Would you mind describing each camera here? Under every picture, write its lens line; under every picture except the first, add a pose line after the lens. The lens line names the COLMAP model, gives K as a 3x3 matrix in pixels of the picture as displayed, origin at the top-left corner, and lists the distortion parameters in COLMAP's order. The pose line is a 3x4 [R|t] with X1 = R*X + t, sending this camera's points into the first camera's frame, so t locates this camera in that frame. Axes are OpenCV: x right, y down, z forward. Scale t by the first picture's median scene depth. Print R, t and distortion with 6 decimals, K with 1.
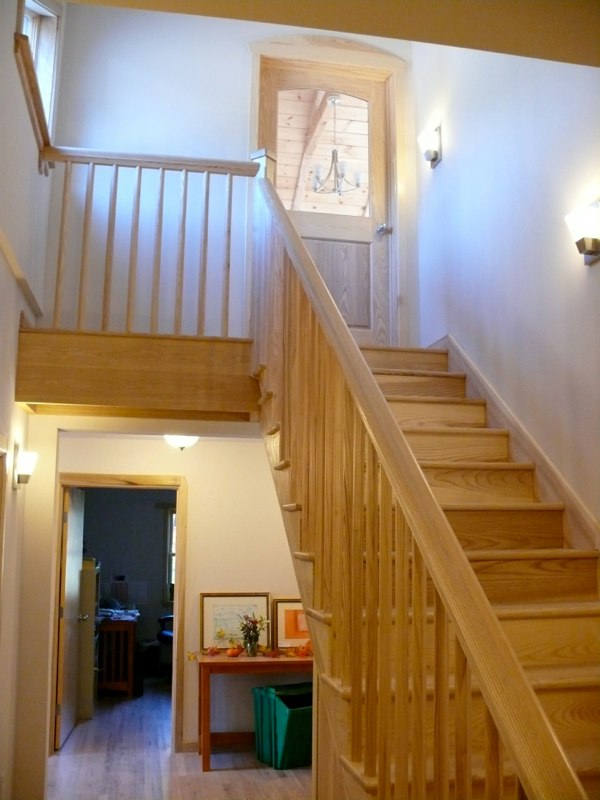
lens RADIAL K [[821.7, 0, 300.0], [0, 821.7, 400.0], [0, 0, 1]] dist [-0.198532, 0.208955]
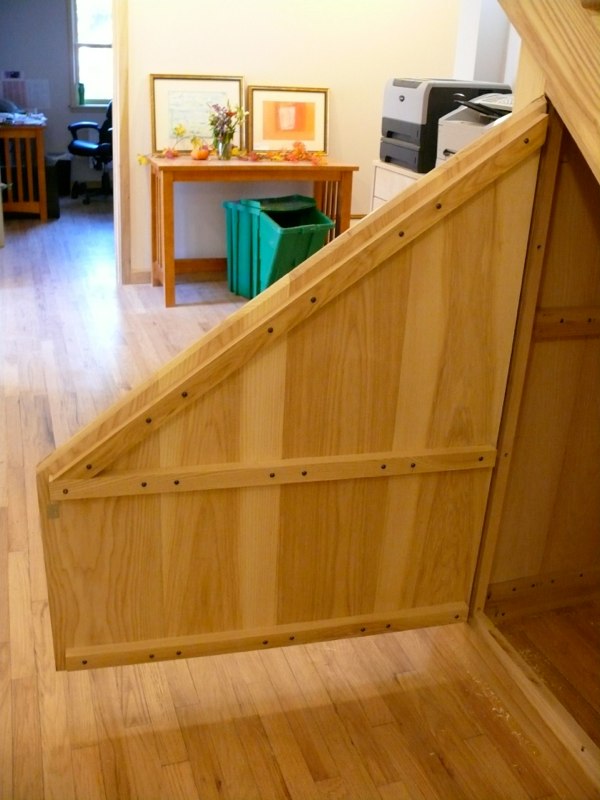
lens RADIAL K [[821.7, 0, 300.0], [0, 821.7, 400.0], [0, 0, 1]] dist [-0.198532, 0.208955]
pose [[0.989266, -0.016692, 0.145172, -0.101809], [-0.063268, 0.846587, 0.528477, 0.104400], [-0.131722, -0.531989, 0.836443, 0.241951]]
